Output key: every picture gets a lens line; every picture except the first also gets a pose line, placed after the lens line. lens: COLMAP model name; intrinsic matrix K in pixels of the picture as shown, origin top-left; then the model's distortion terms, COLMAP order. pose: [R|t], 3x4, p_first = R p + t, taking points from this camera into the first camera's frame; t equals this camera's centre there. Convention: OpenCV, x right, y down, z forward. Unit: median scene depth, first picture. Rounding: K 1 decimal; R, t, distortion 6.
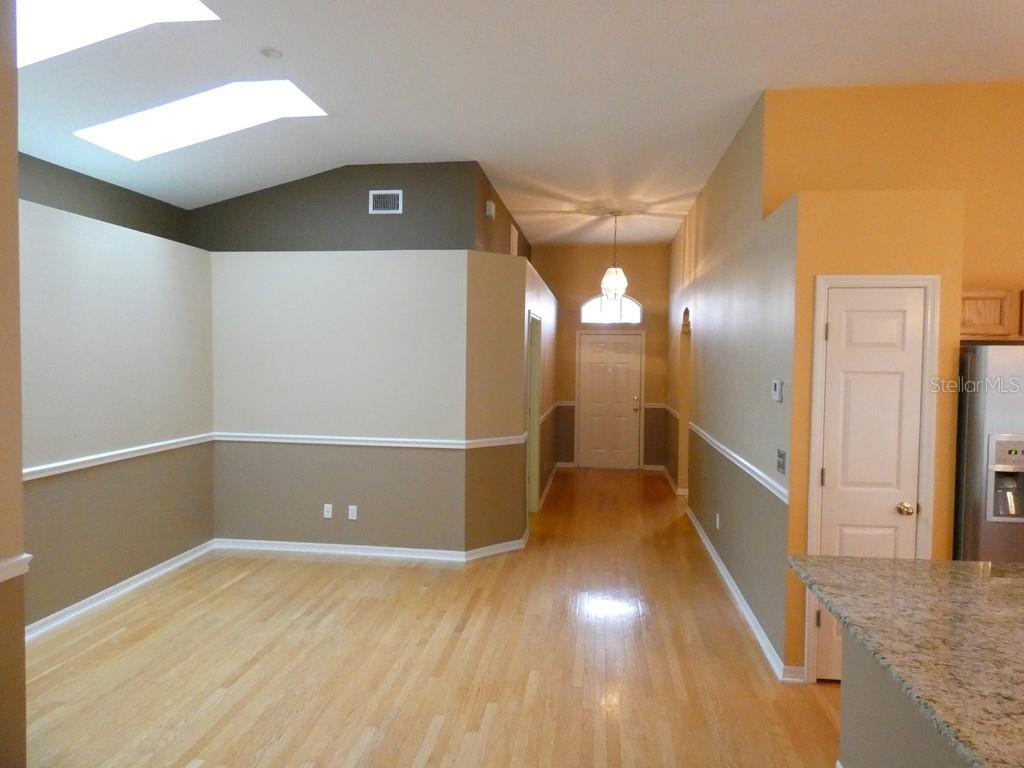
lens RADIAL K [[616.6, 0, 508.4], [0, 616.6, 390.7], [0, 0, 1]] dist [-0.016228, 0.000759]
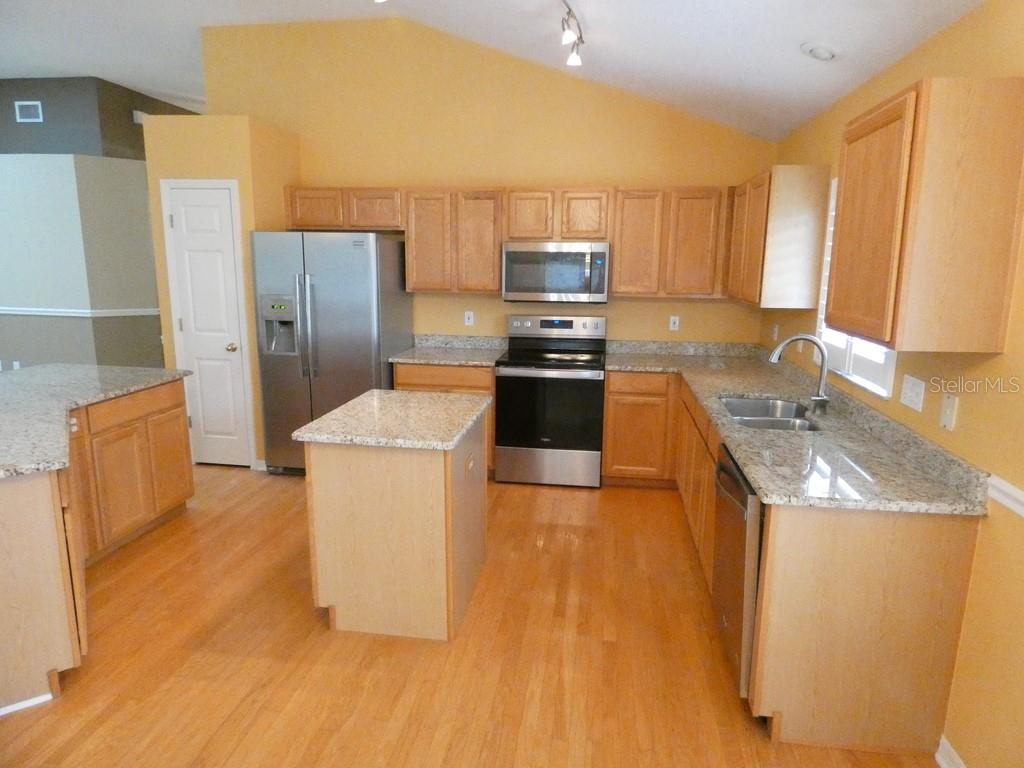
lens RADIAL K [[624.3, 0, 505.0], [0, 624.3, 388.0], [0, 0, 1]] dist [0.001794, -0.041658]
pose [[0.999913, 0.011722, -0.005970, 0.788309], [-0.010641, 0.987581, 0.156749, 0.030045], [0.007733, -0.156672, 0.987620, -0.283043]]
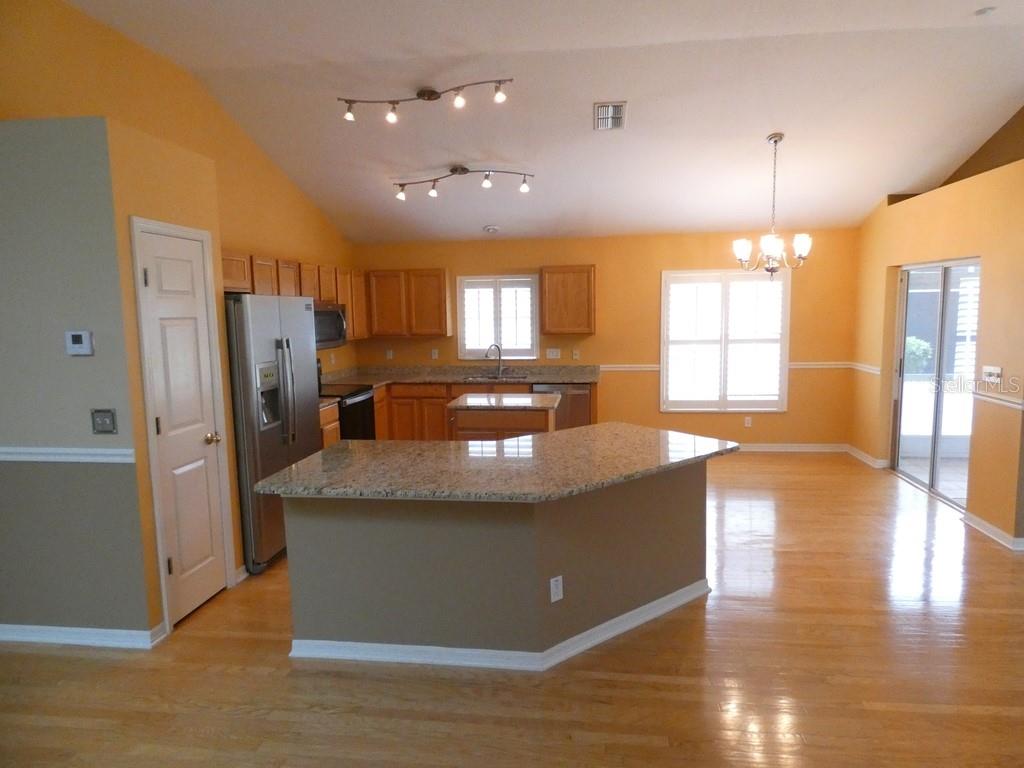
lens RADIAL K [[619.7, 0, 512.0], [0, 619.7, 384.0], [0, 0, 1]] dist [0.000419, -0.019854]
pose [[-0.009107, -0.122098, 0.992476, -0.286623], [0.065043, 0.990343, 0.122433, -0.005982], [-0.997841, 0.065668, -0.001078, 0.264344]]
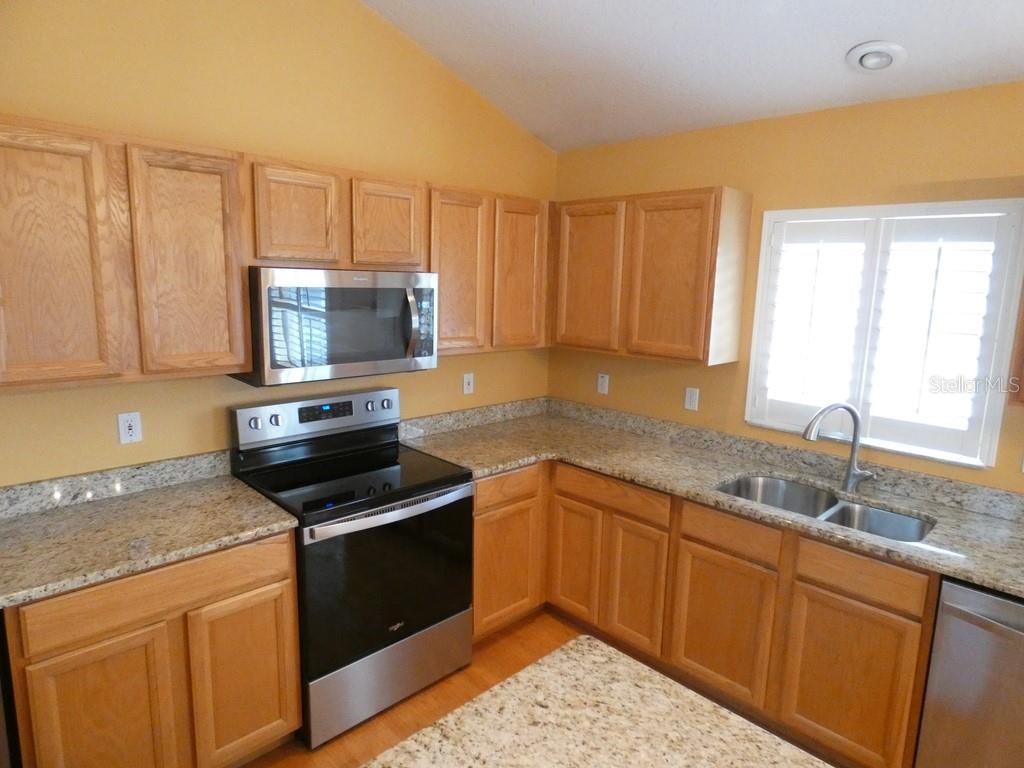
lens RADIAL K [[620.7, 0, 517.0], [0, 620.7, 386.2], [0, 0, 1]] dist [-0.019218, 0.044089]
pose [[0.597100, -0.124688, 0.792417, 0.544559], [0.012837, 0.989204, 0.145980, -0.014282], [-0.802064, -0.076992, 0.592254, 0.213767]]
